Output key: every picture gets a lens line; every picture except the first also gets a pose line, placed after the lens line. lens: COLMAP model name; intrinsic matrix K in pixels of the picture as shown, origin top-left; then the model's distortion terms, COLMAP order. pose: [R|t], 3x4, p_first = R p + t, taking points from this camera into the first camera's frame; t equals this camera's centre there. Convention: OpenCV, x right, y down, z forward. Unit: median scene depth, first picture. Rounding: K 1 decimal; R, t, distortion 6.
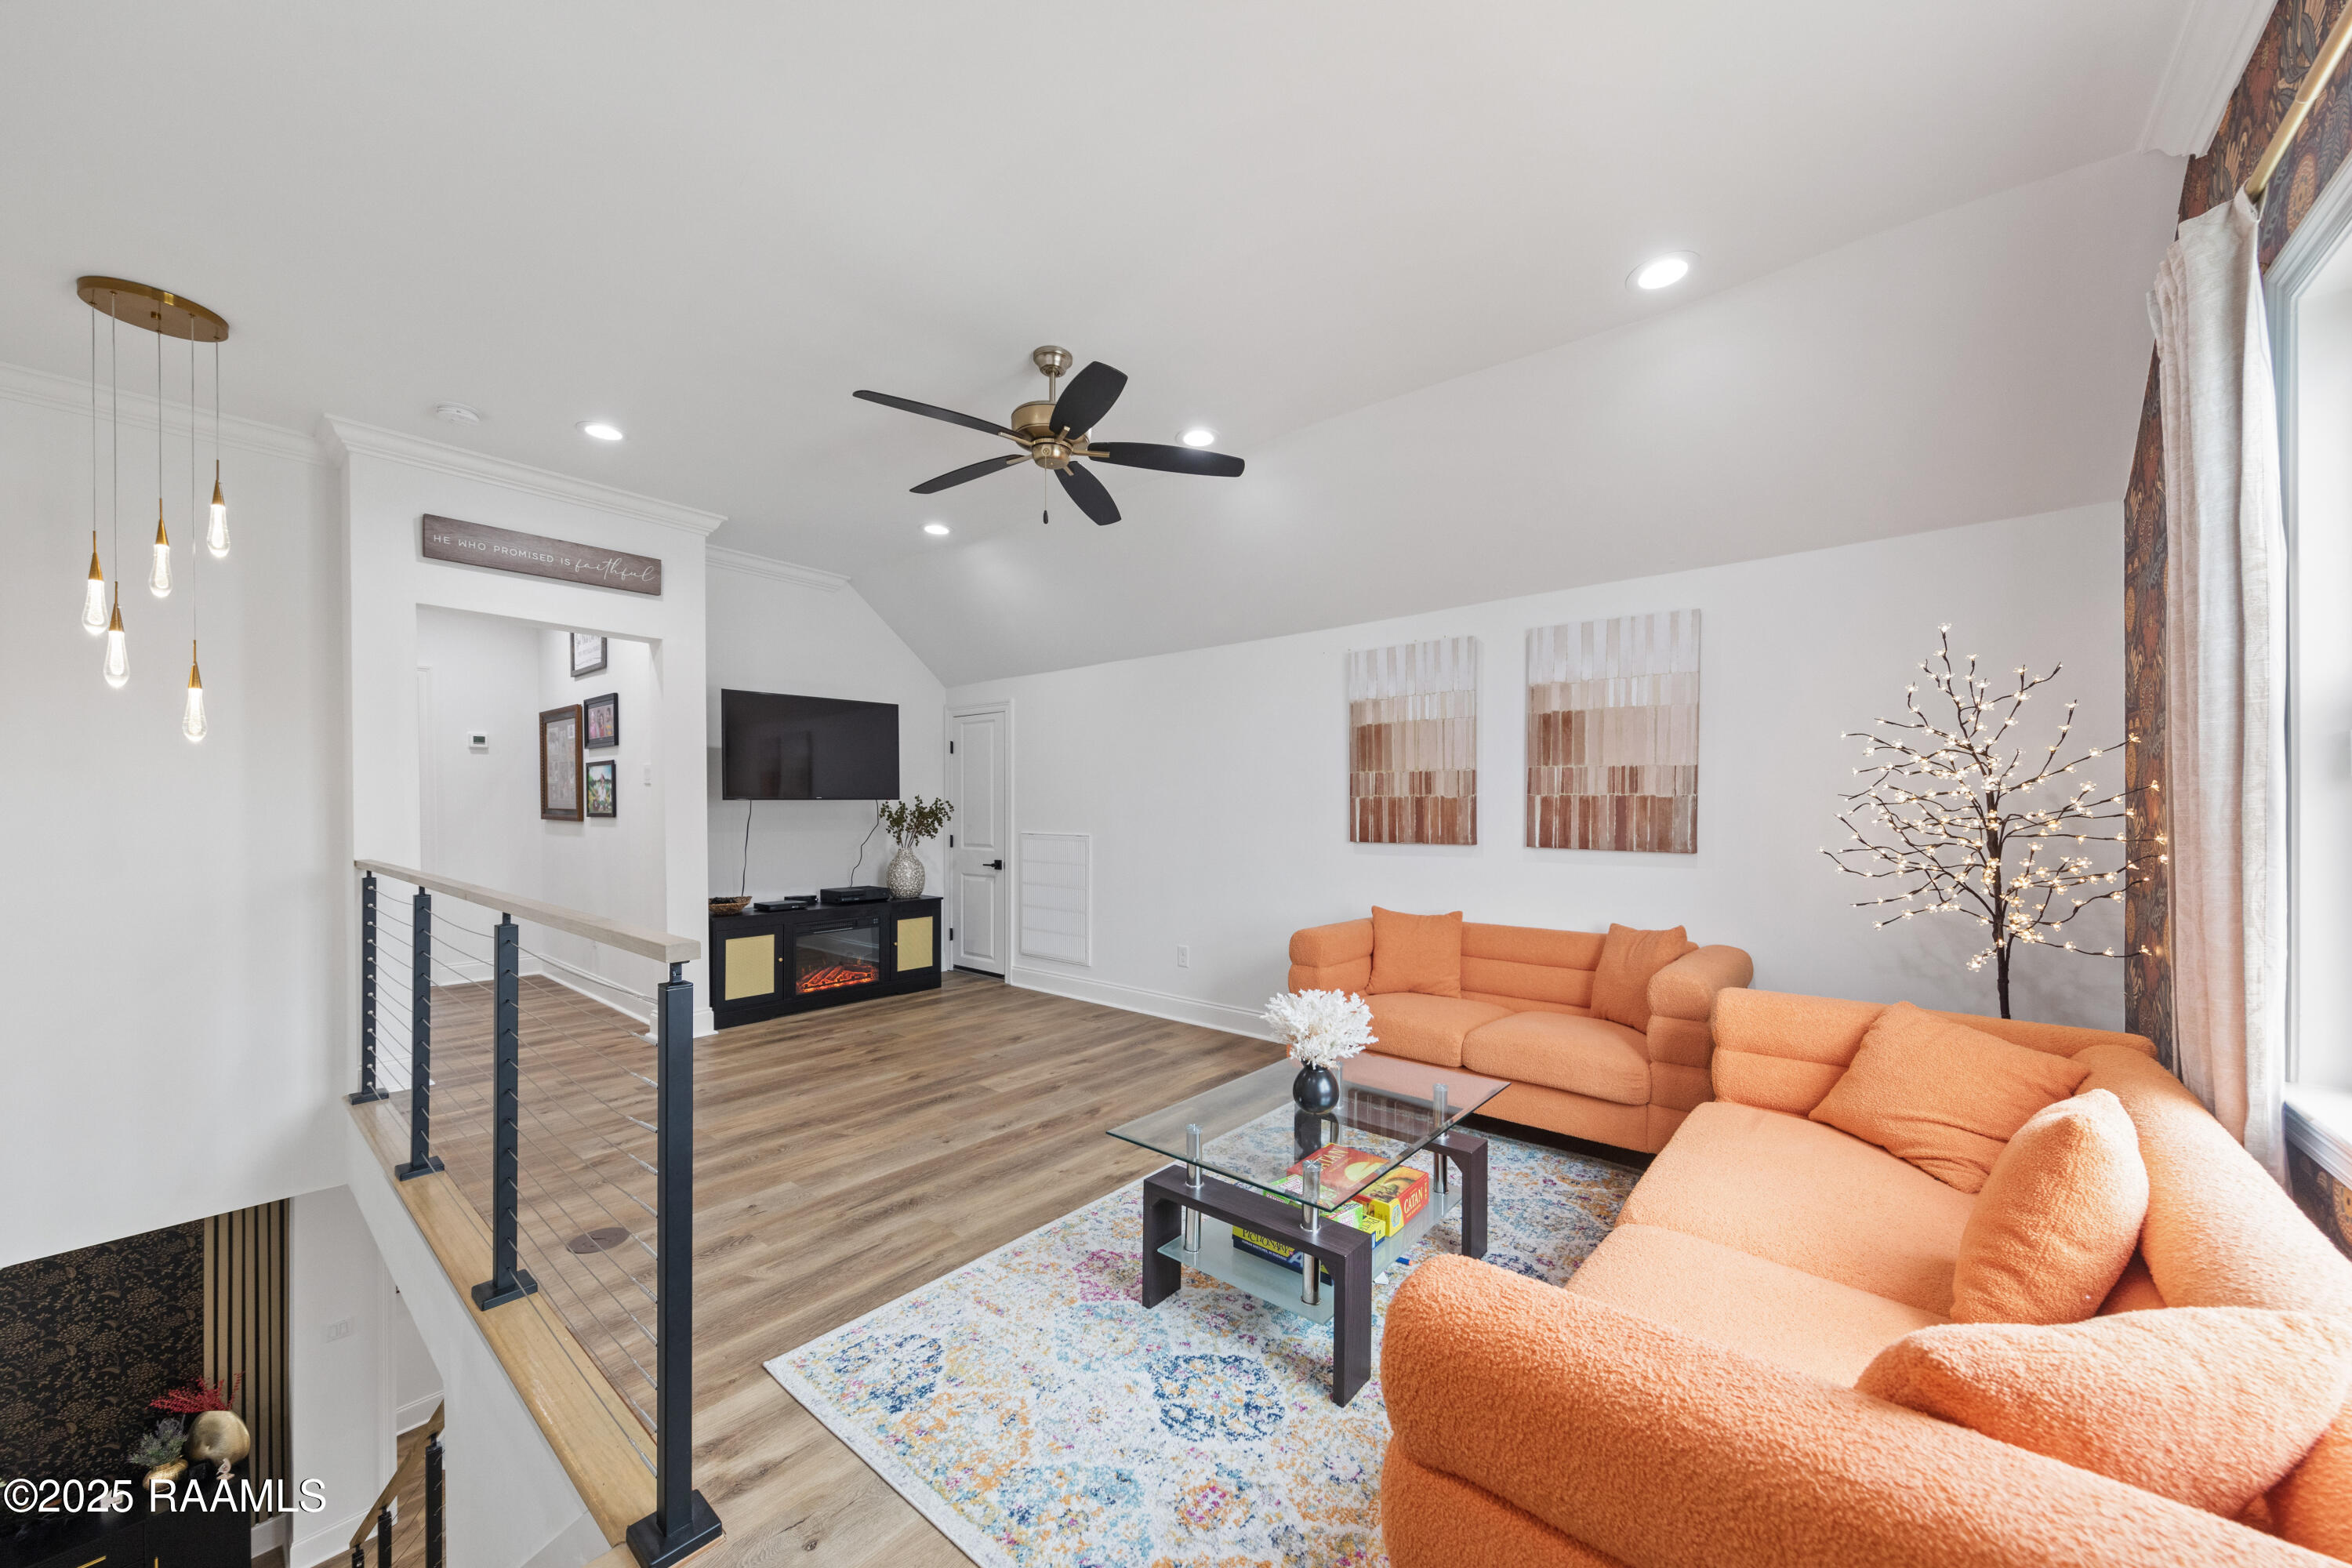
lens RADIAL K [[850.5, 0, 1177.1], [0, 850.5, 796.1], [0, 0, 1]] dist [0.006060, -0.001257]
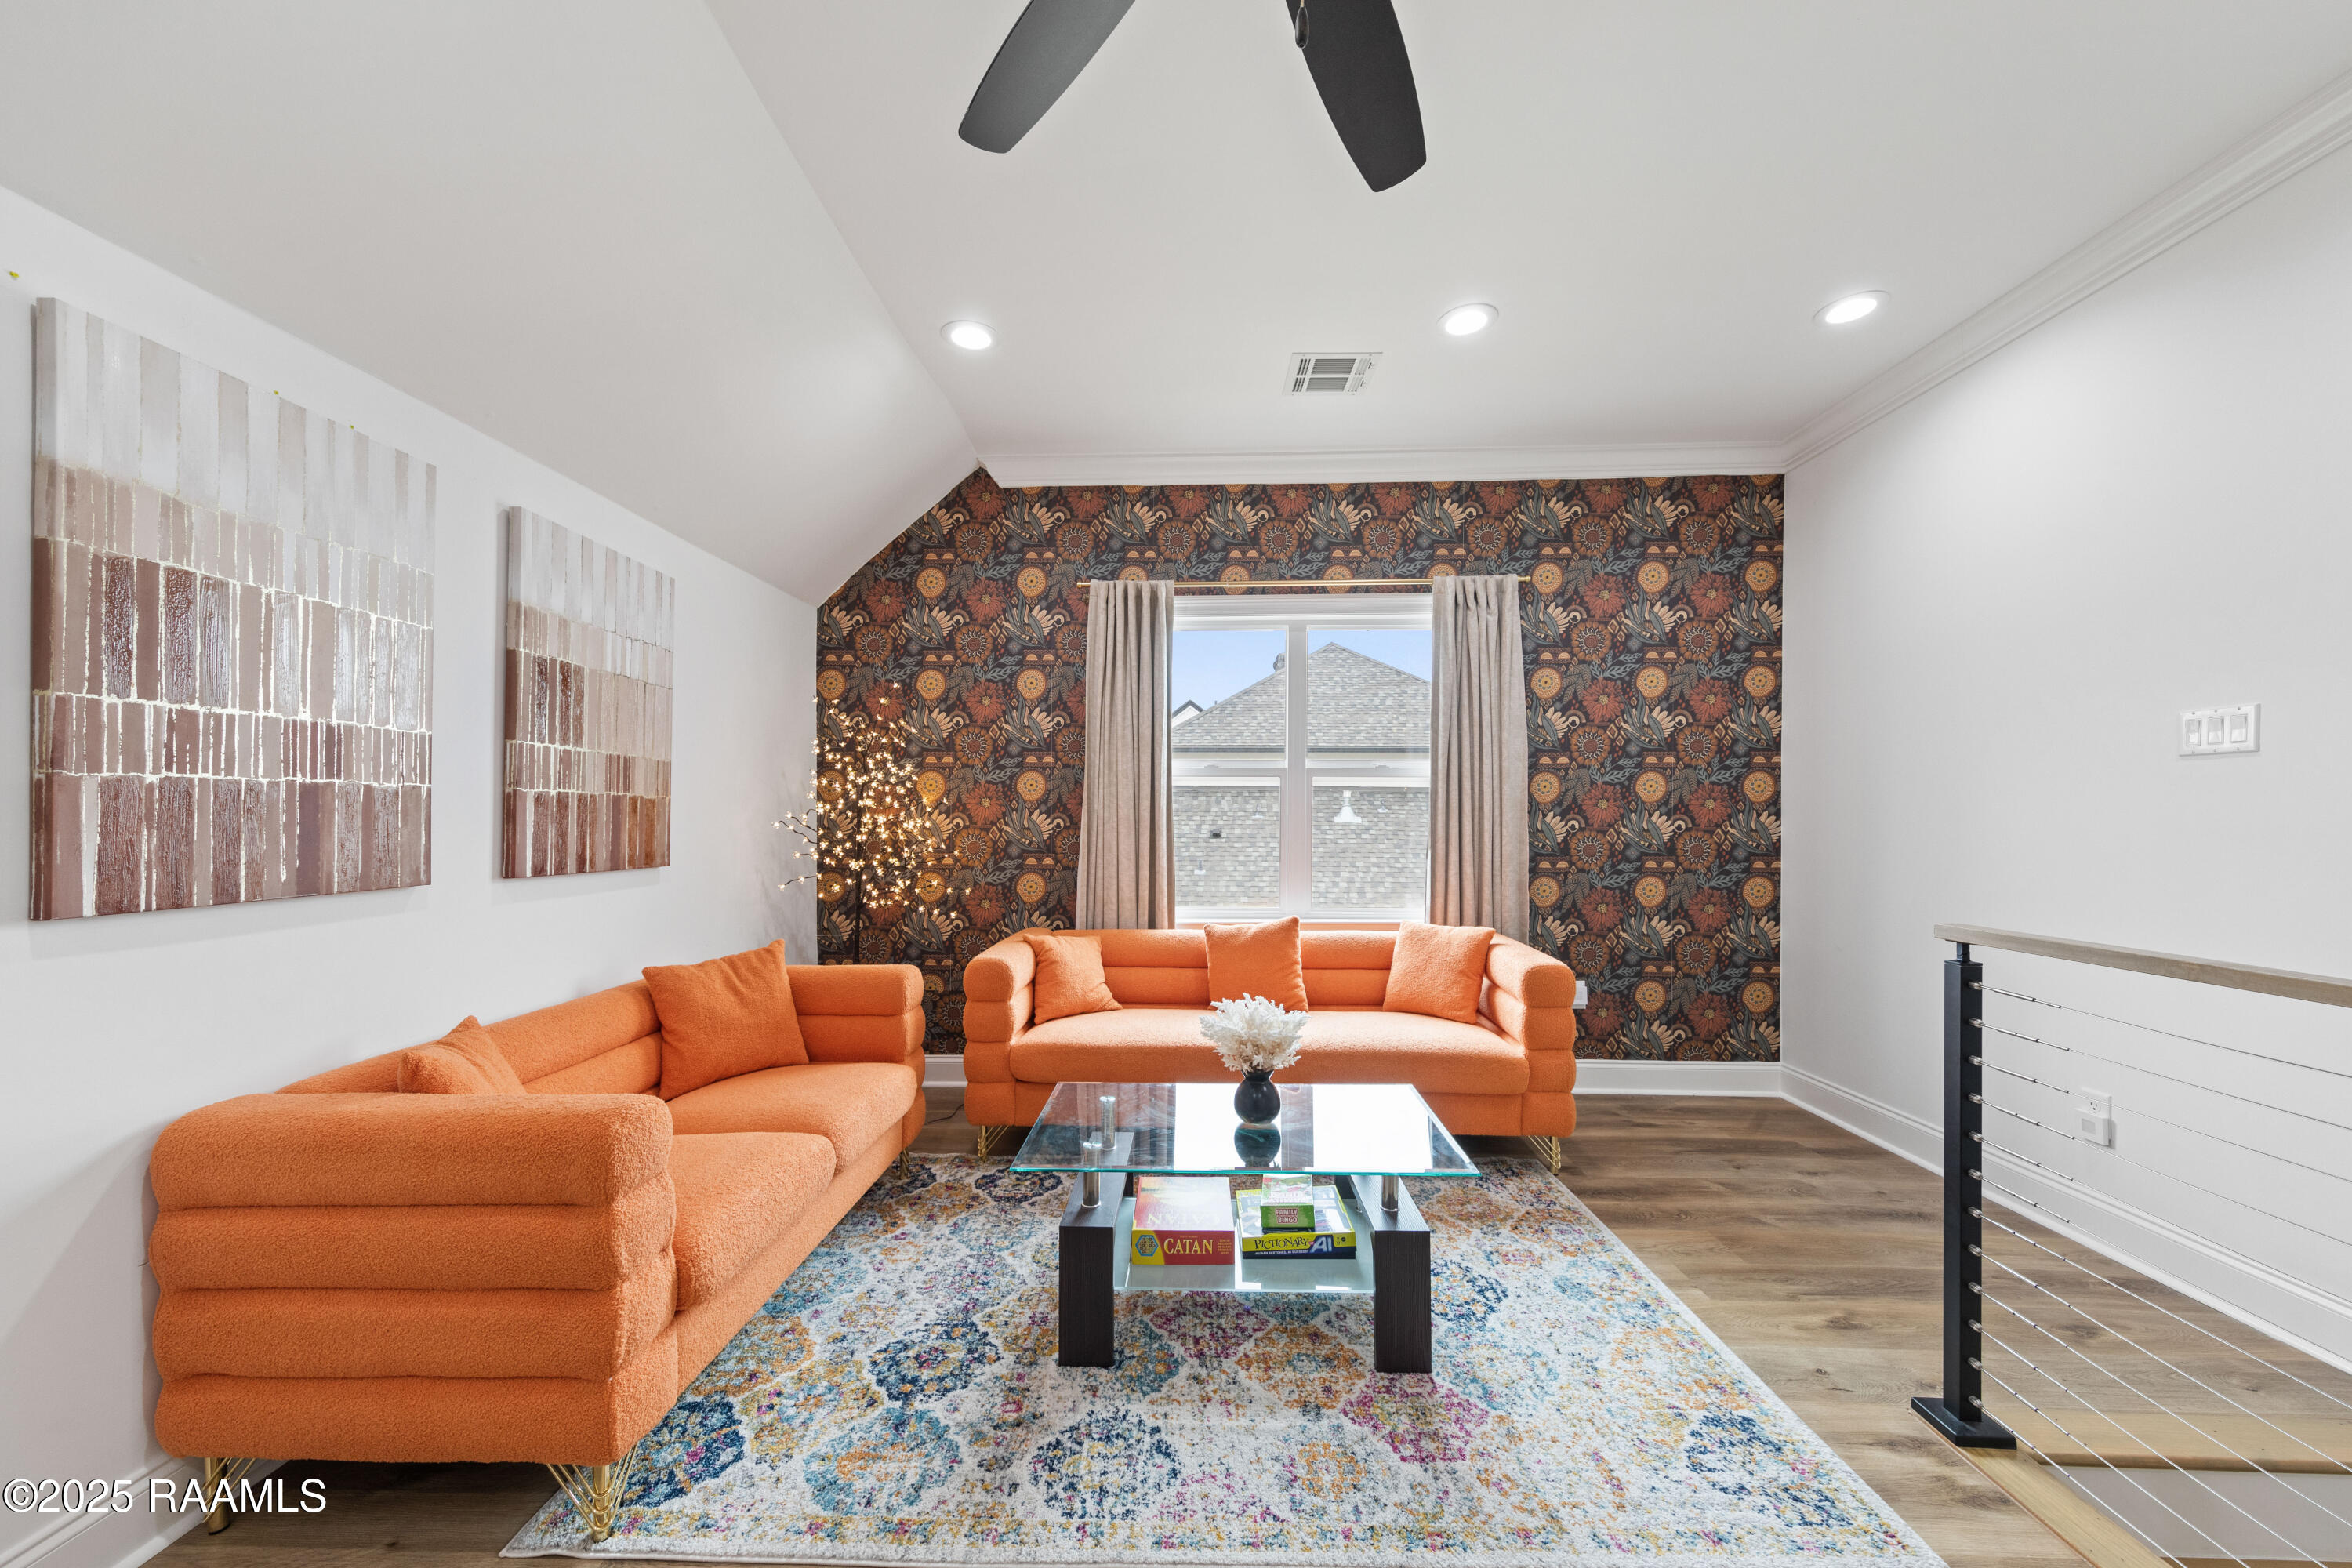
lens RADIAL K [[850.5, 0, 1178.5], [0, 850.5, 814.2], [0, 0, 1]] dist [0.006060, -0.001257]
pose [[-0.616934, -0.000582, 0.787015, -0.337929], [-0.010683, 0.999914, -0.007635, 0.015474], [-0.786942, -0.013118, -0.616887, 1.031666]]
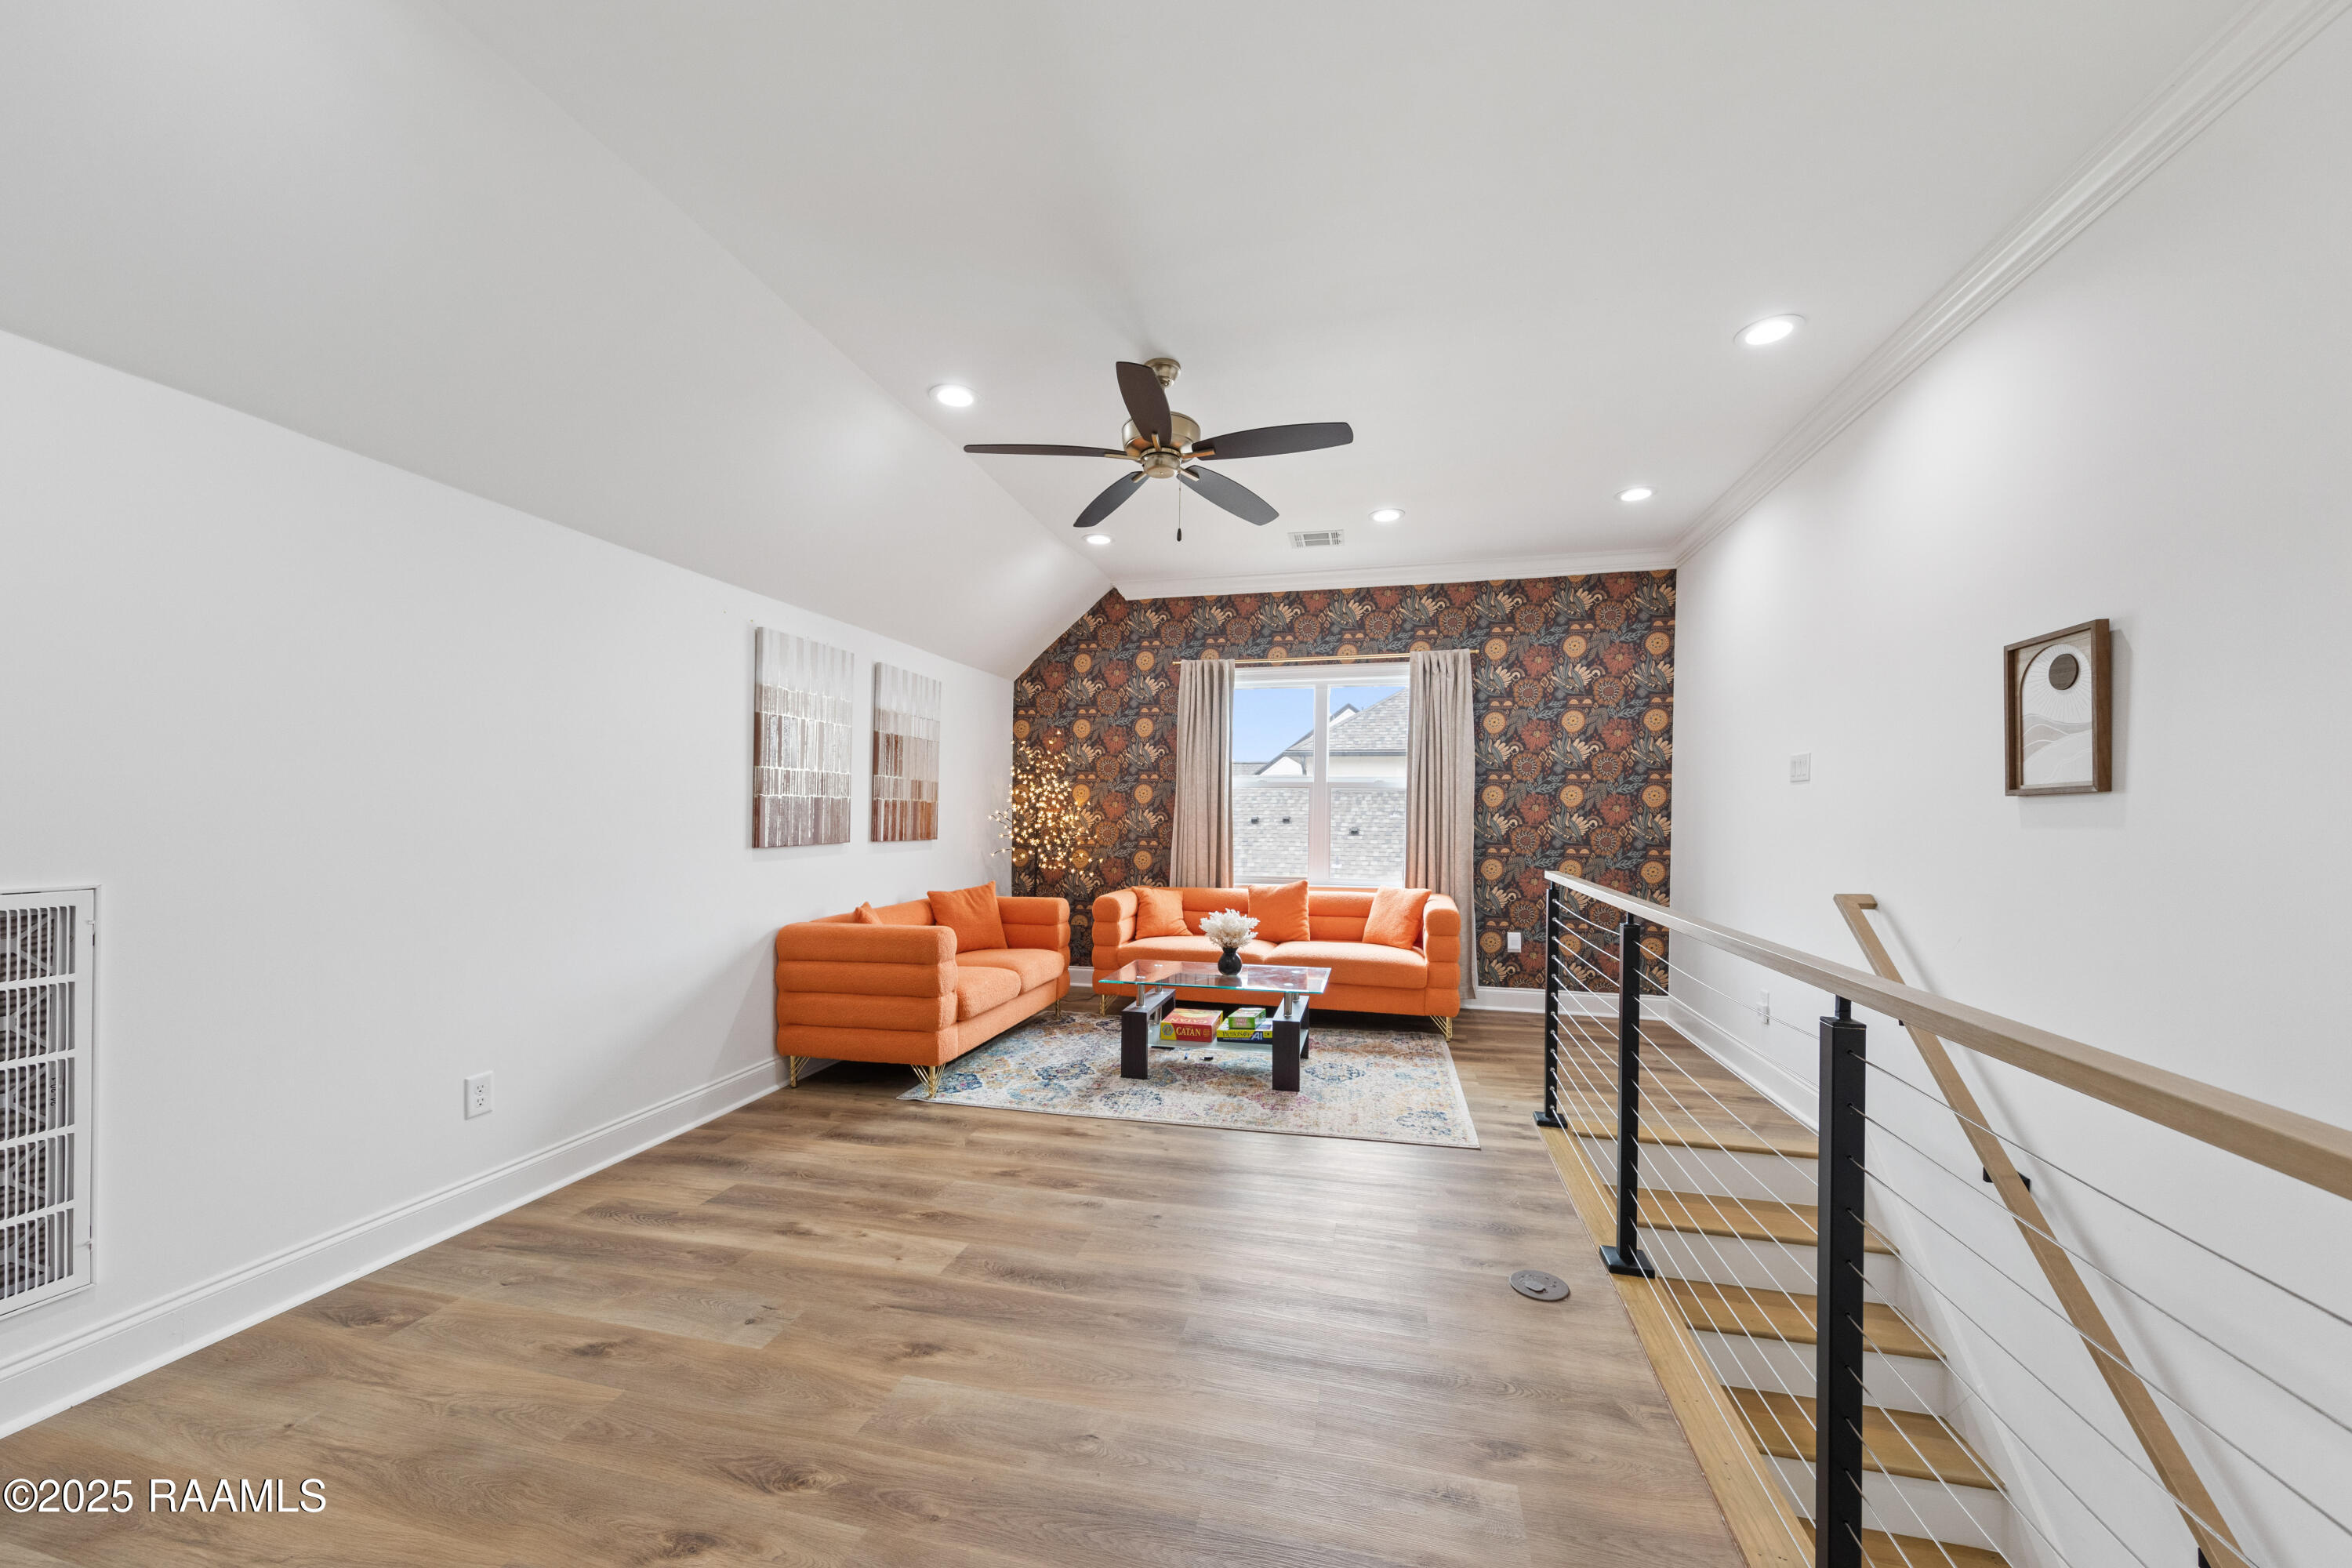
lens RADIAL K [[850.5, 0, 1183.4], [0, 850.5, 802.8], [0, 0, 1]] dist [0.006060, -0.001257]
pose [[-0.448518, 0.005636, 0.893756, -0.893822], [-0.019301, 0.999686, -0.015990, 0.015790], [-0.893565, -0.024422, -0.448268, 1.187685]]
